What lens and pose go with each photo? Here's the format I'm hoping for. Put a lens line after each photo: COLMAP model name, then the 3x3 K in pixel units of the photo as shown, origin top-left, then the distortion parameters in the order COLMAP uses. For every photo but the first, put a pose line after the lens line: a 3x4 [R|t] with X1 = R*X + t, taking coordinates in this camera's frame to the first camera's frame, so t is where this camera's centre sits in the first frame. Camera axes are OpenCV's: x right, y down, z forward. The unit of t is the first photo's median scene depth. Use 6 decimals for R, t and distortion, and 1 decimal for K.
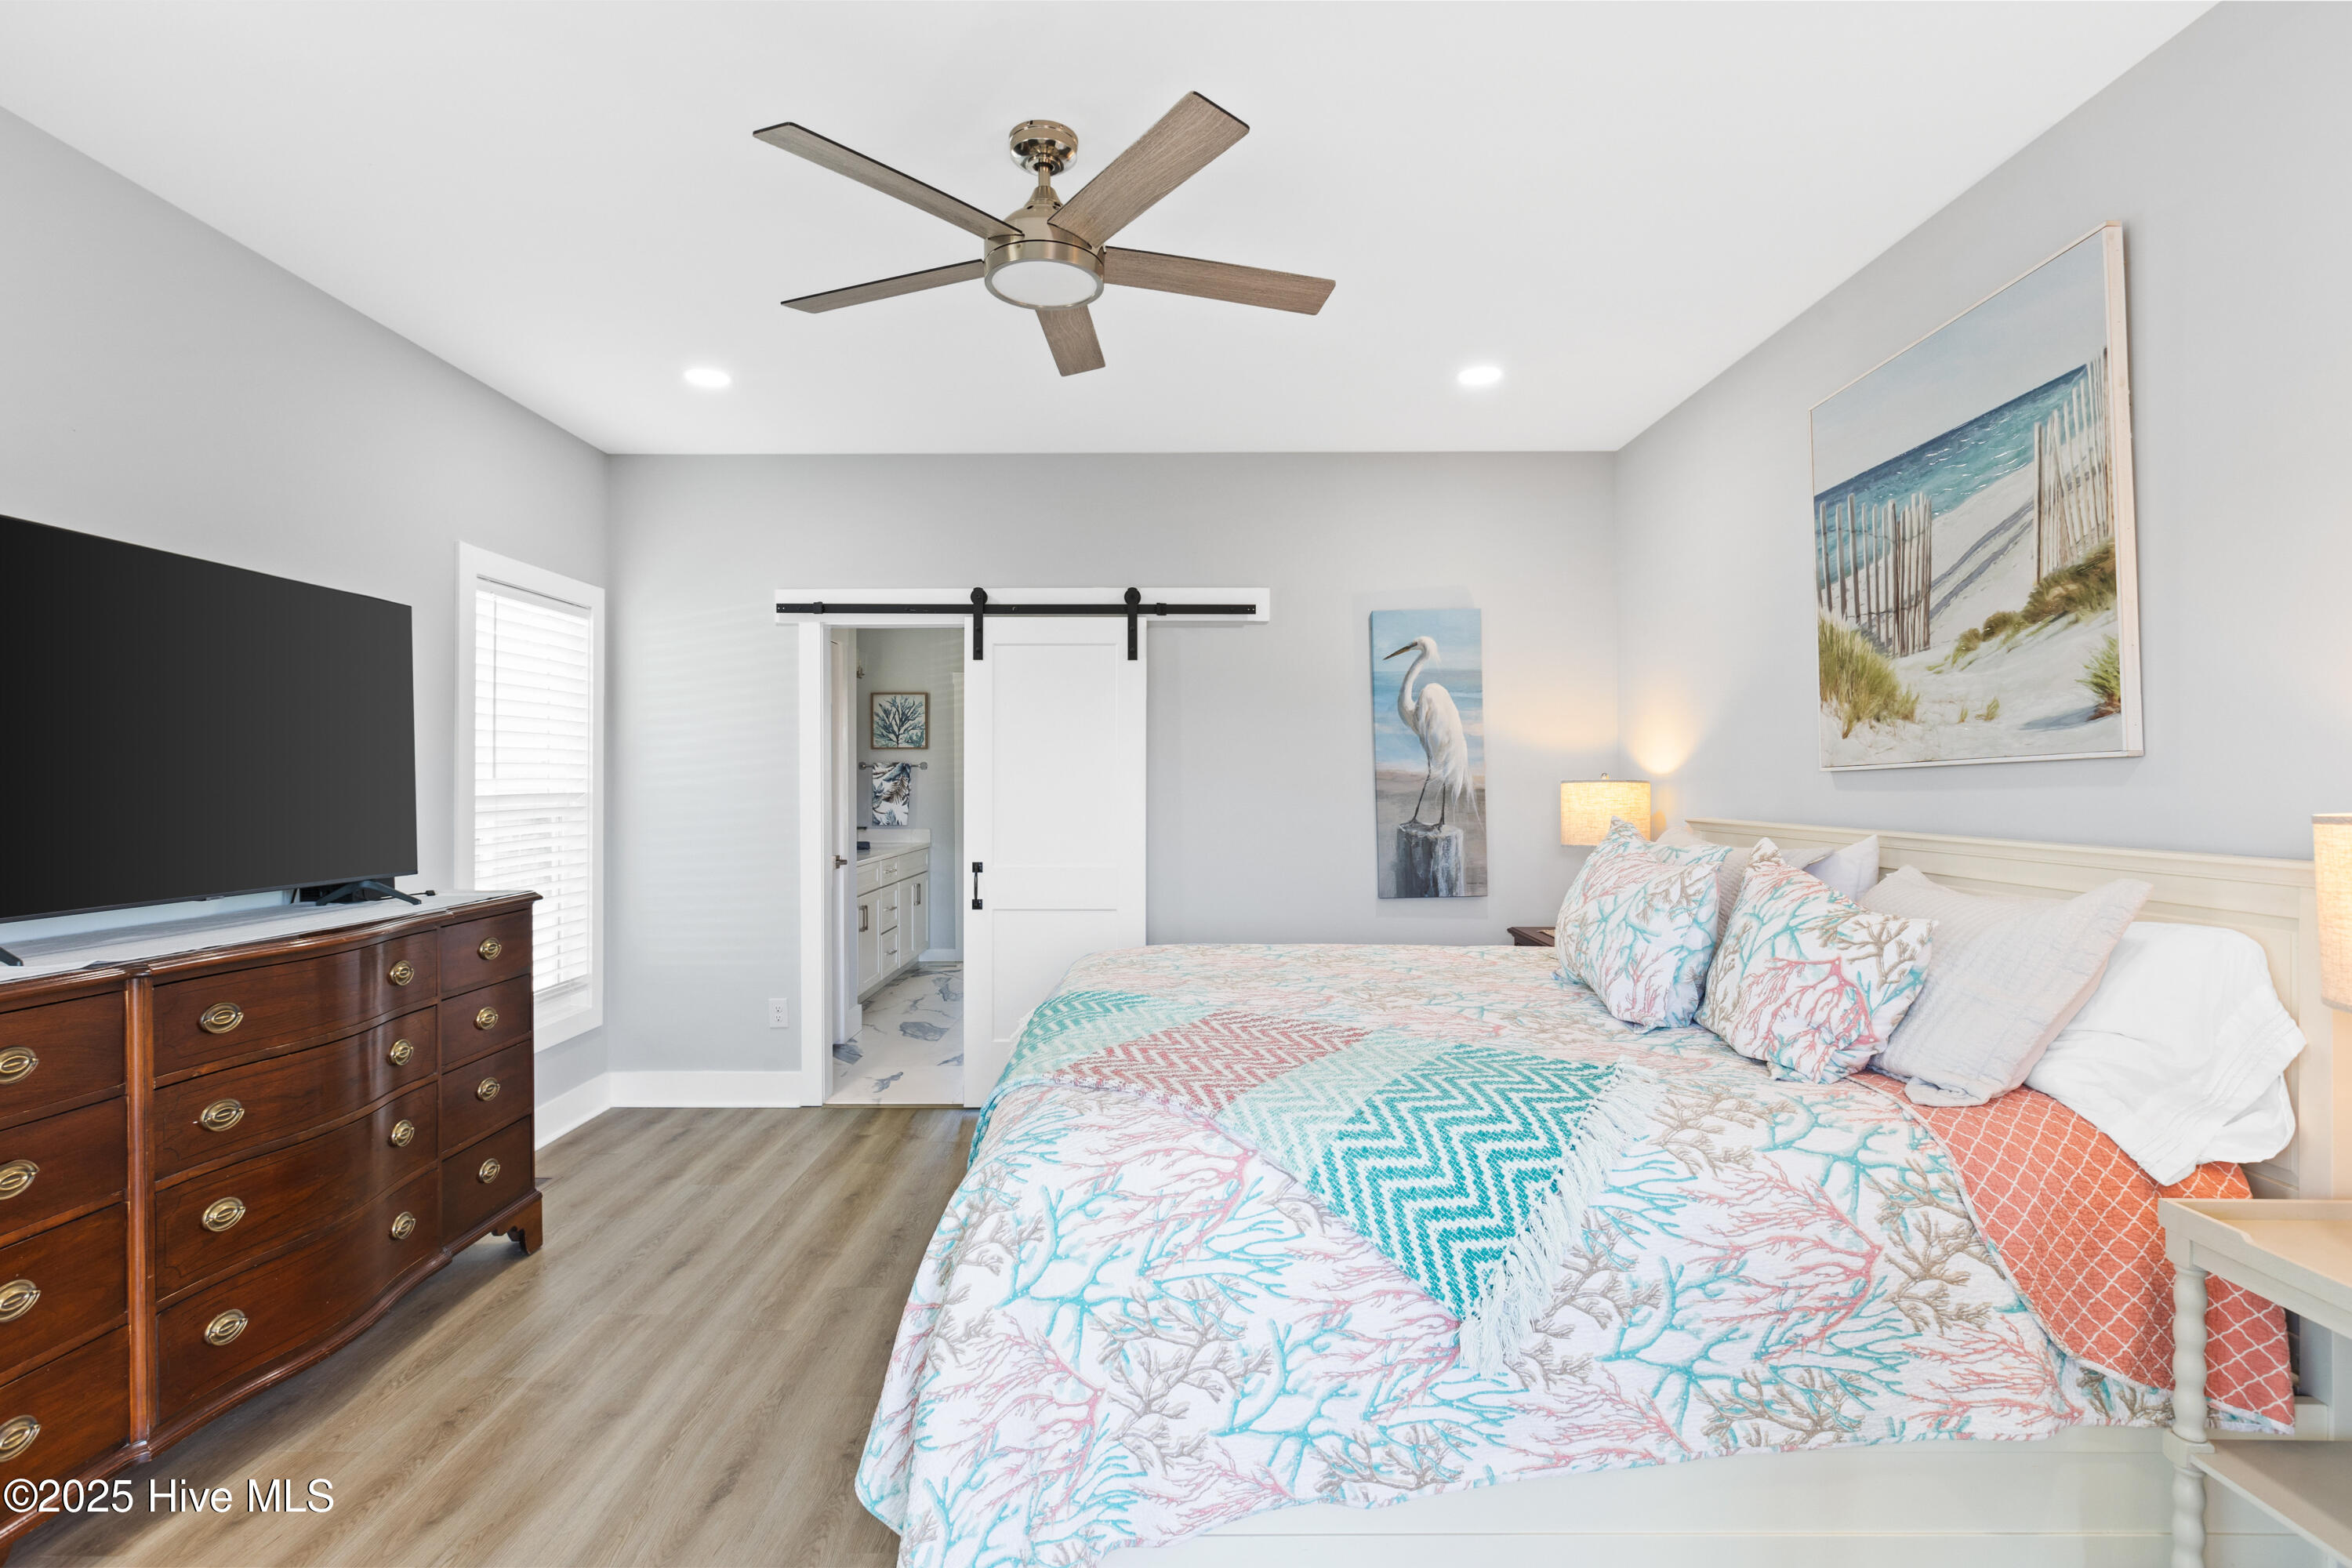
lens RADIAL K [[1146.4, 0, 1178.2], [0, 1146.4, 780.8], [0, 0, 1]] dist [-0.000318, -0.000001]
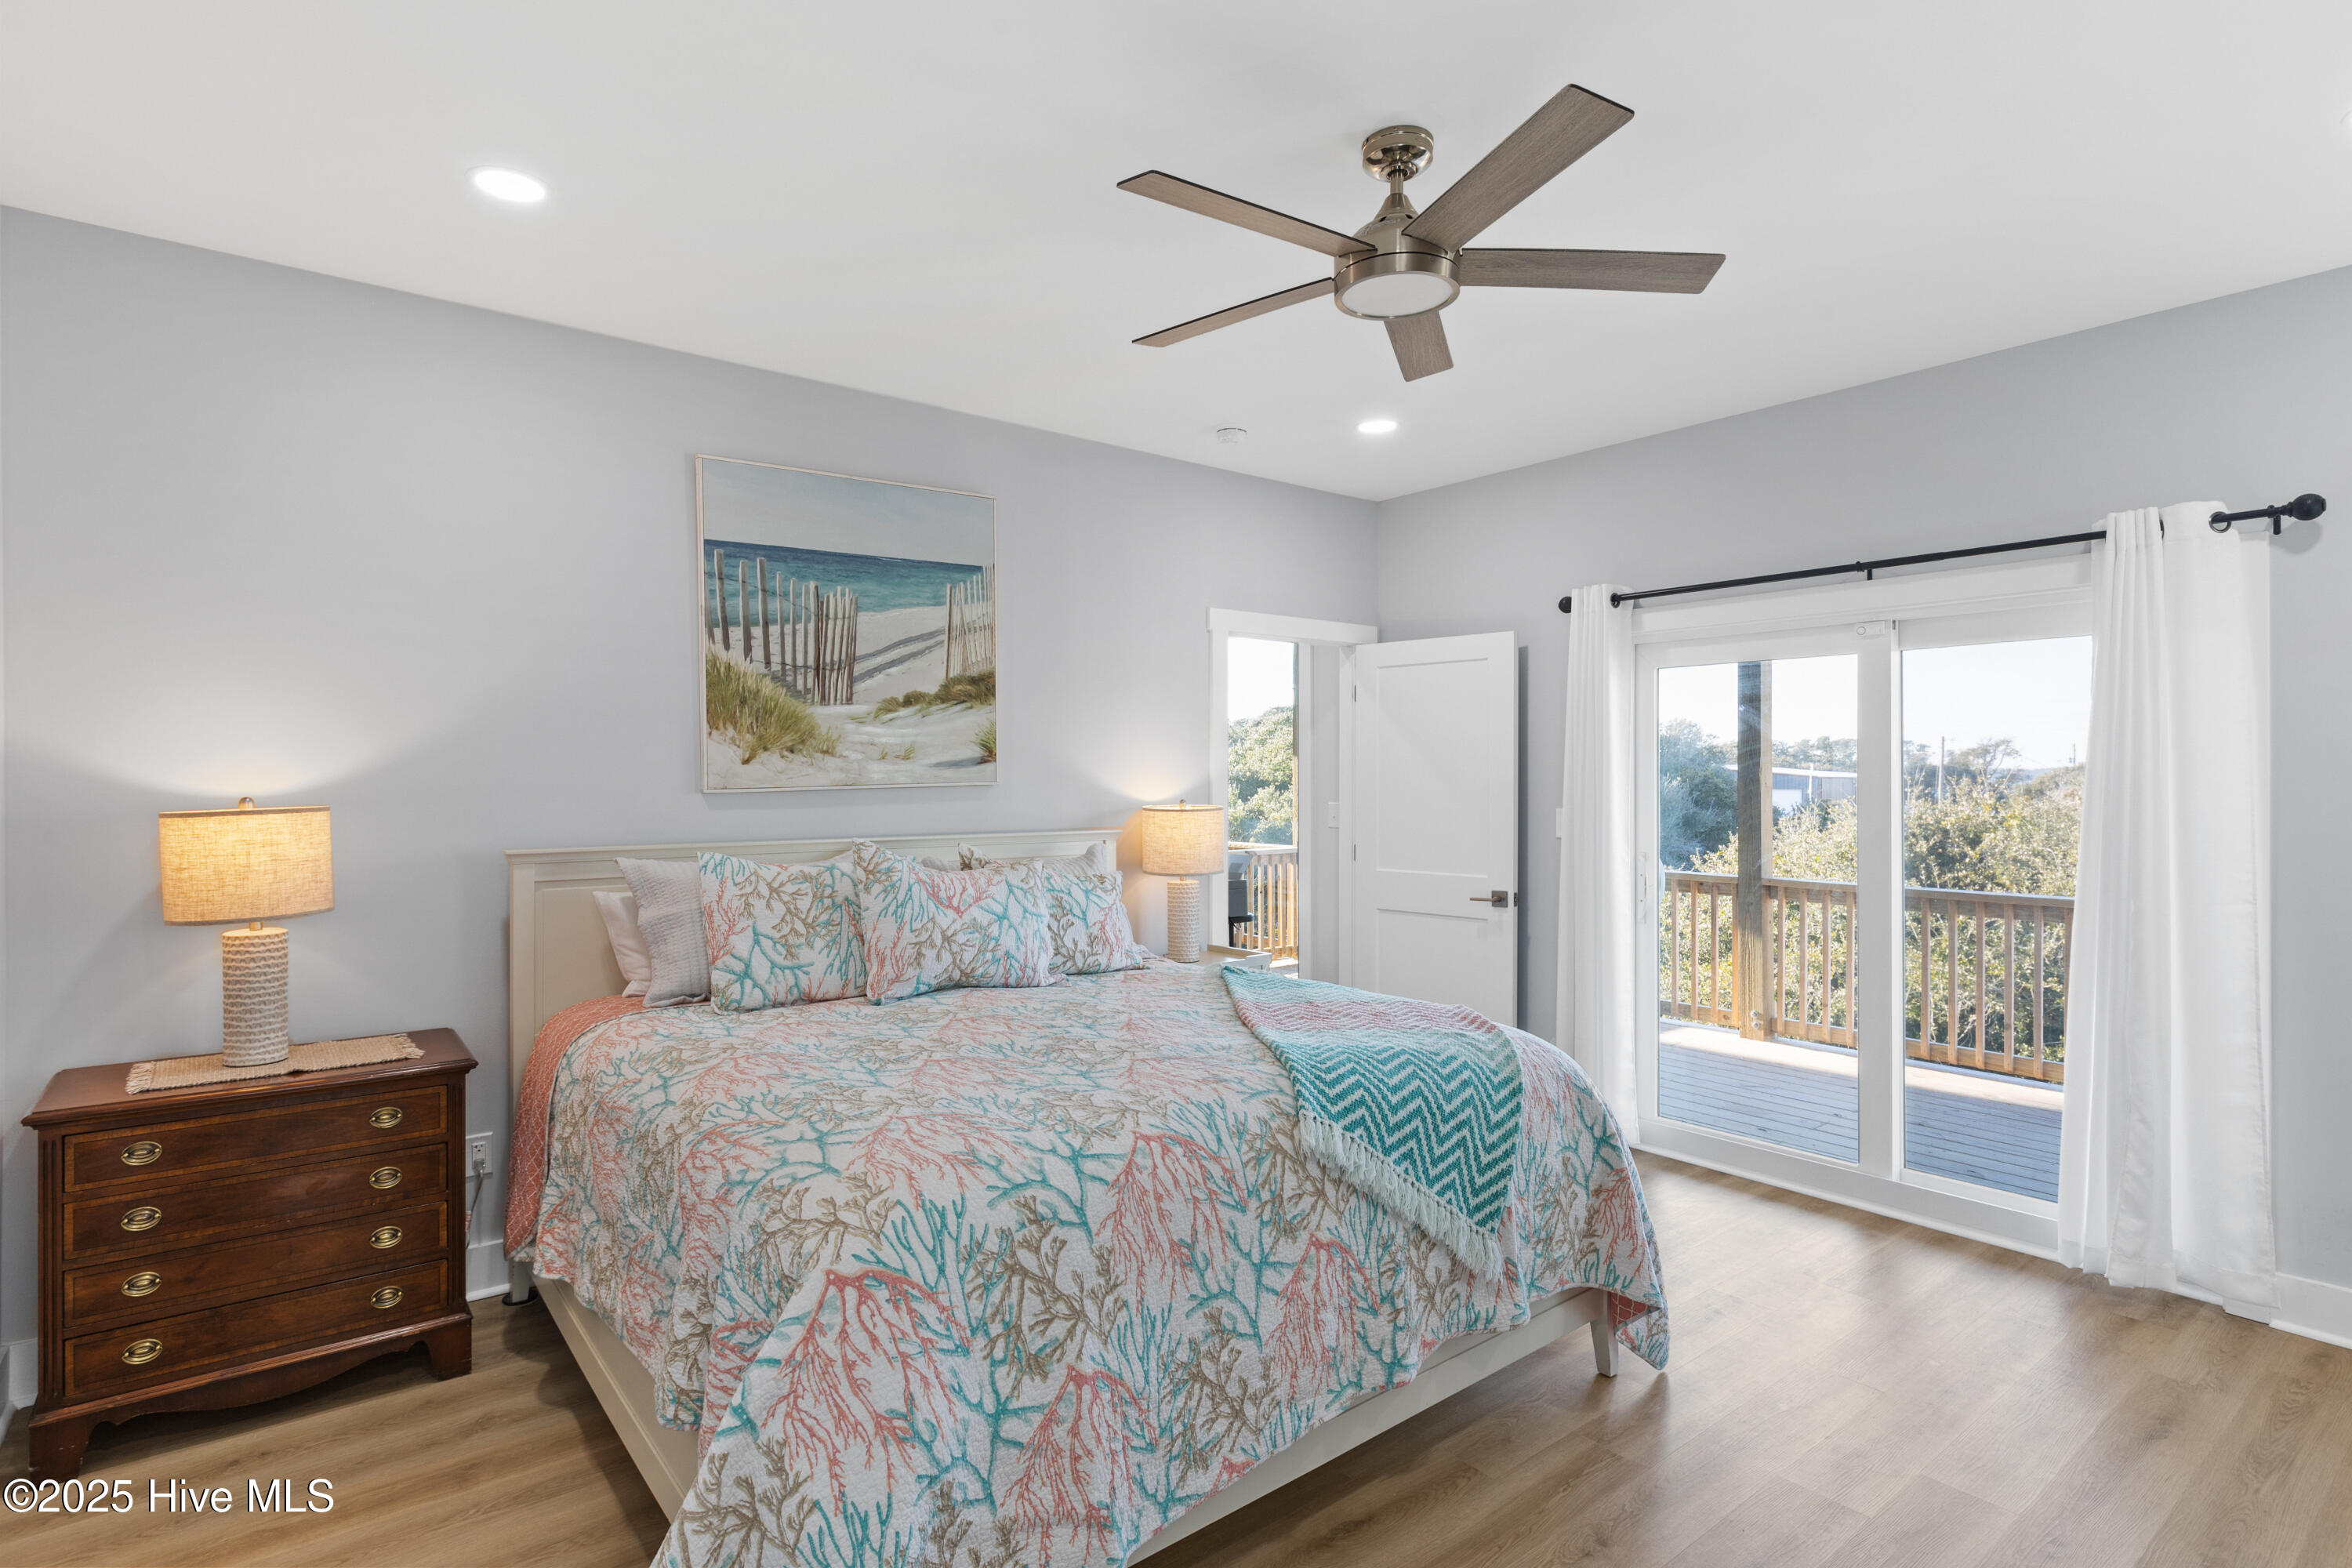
lens RADIAL K [[1207.6, 0, 1177.9], [0, 1207.6, 779.8], [0, 0, 1]] dist [-0.000183, -0.000006]
pose [[-0.628753, 0.004143, 0.777594, -0.683179], [0.004263, 0.999989, -0.001881, -0.018886], [-0.777593, 0.002132, -0.628764, 1.530605]]
